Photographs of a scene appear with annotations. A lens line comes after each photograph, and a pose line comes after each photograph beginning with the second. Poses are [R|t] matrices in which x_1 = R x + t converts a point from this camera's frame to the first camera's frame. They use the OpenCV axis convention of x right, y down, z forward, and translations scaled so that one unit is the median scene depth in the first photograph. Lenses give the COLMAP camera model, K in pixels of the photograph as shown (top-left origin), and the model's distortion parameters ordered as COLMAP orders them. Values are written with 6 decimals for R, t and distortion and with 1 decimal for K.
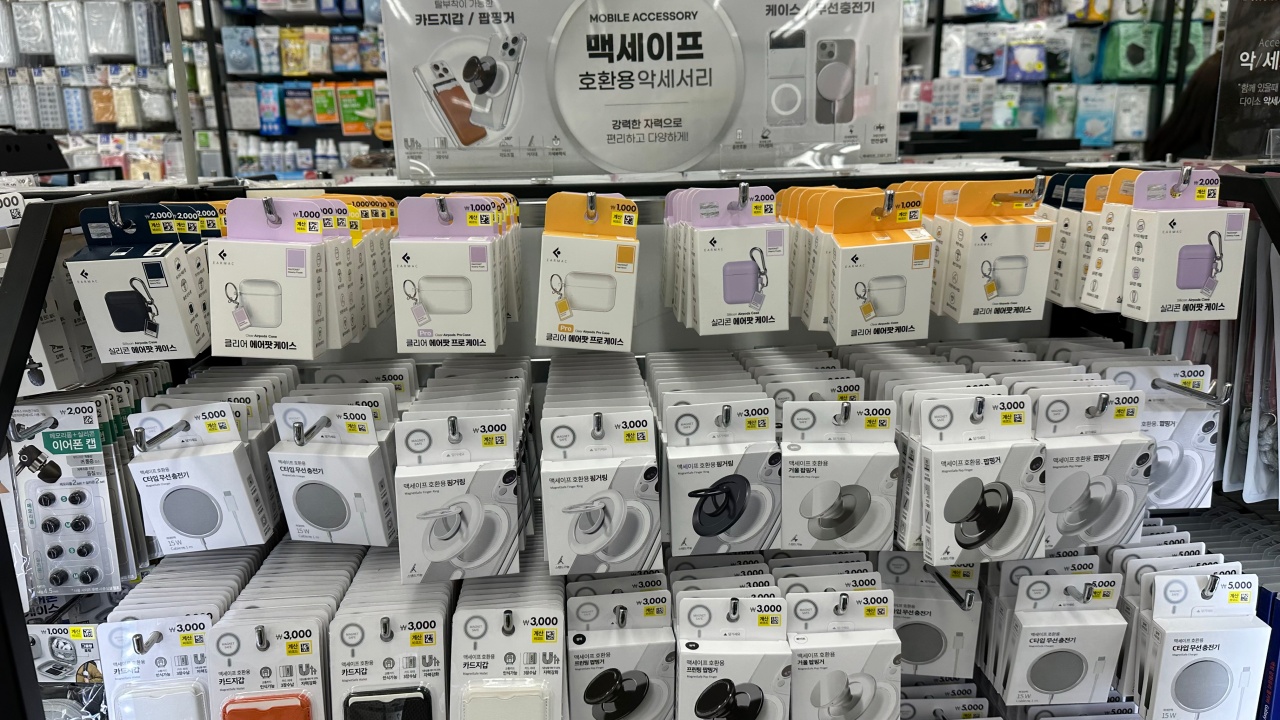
lens RADIAL K [[914.7, 0, 640.0], [0, 914.7, 360.0], [0, 0, 1]] dist [0.202040, -0.555537]
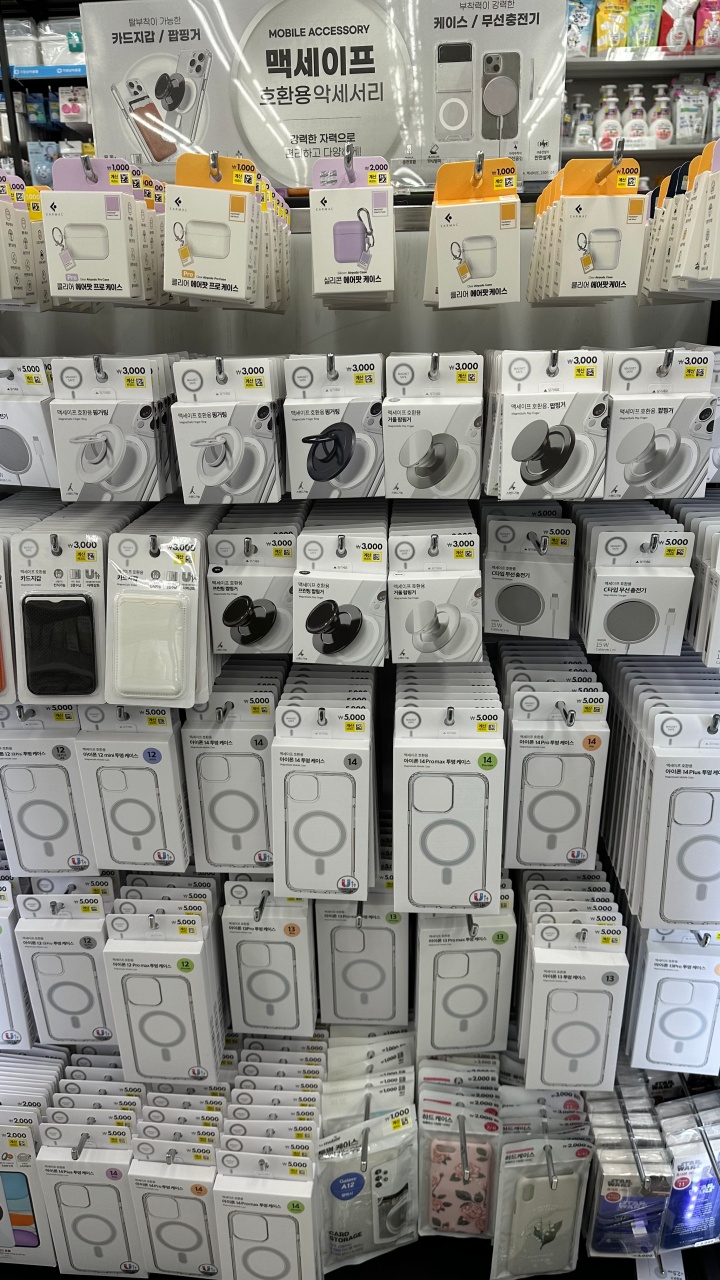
lens RADIAL K [[903.7, 0, 360.0], [0, 903.7, 640.0], [0, 0, 1]] dist [0.089347, -0.123276]
pose [[0.992916, 0.050450, -0.107577, 0.254713], [-0.037213, 0.991870, 0.121692, 0.248066], [0.112842, -0.116826, 0.986721, -0.148036]]
